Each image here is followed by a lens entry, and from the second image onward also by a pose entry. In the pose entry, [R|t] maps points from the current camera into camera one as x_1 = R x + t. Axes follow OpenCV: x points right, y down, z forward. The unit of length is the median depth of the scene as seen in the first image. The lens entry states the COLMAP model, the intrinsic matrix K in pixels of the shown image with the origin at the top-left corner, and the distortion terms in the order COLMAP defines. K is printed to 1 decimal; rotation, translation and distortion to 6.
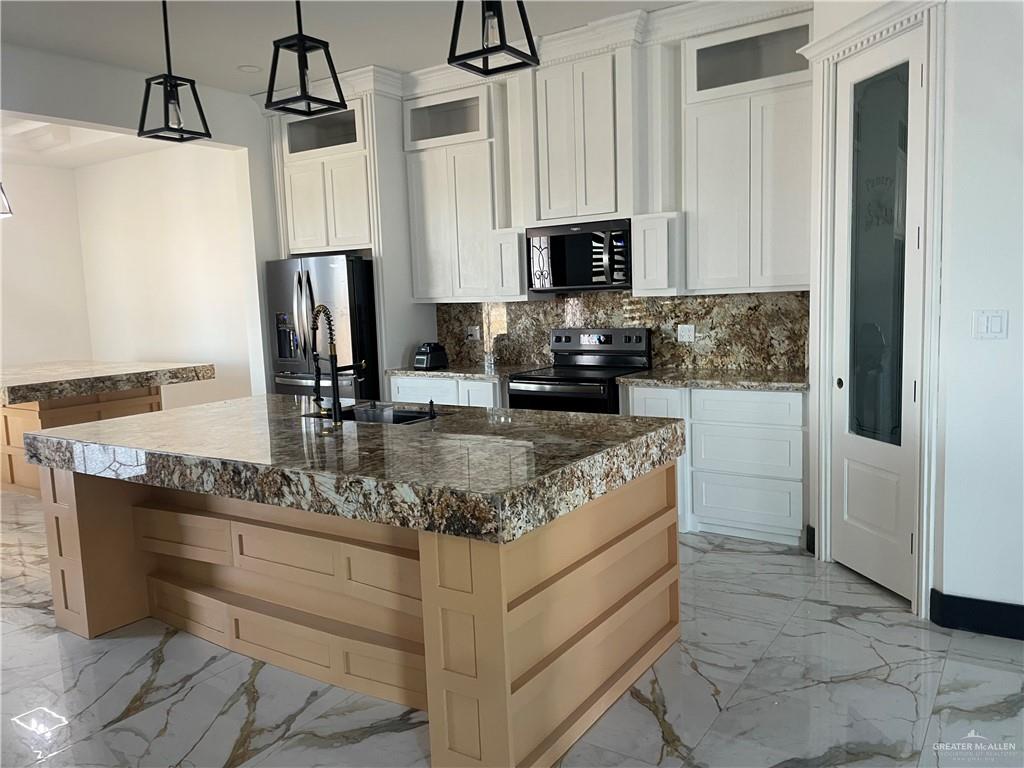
lens RADIAL K [[772.8, 0, 520.7], [0, 772.8, 381.4], [0, 0, 1]] dist [0.090576, -0.128828]
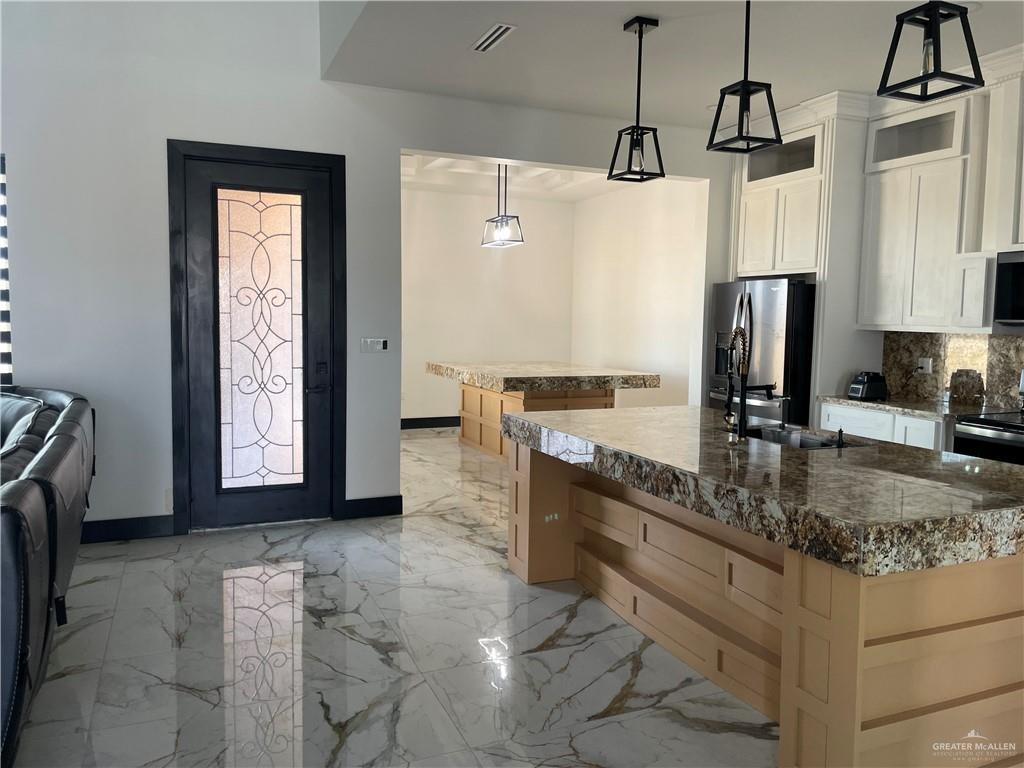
lens RADIAL K [[772.8, 0, 520.7], [0, 772.8, 381.4], [0, 0, 1]] dist [0.090576, -0.128828]
pose [[0.832947, 0.095000, -0.545137, 0.082792], [-0.108223, 0.994095, 0.007878, 0.000331], [0.542666, 0.052435, 0.838310, -0.056259]]
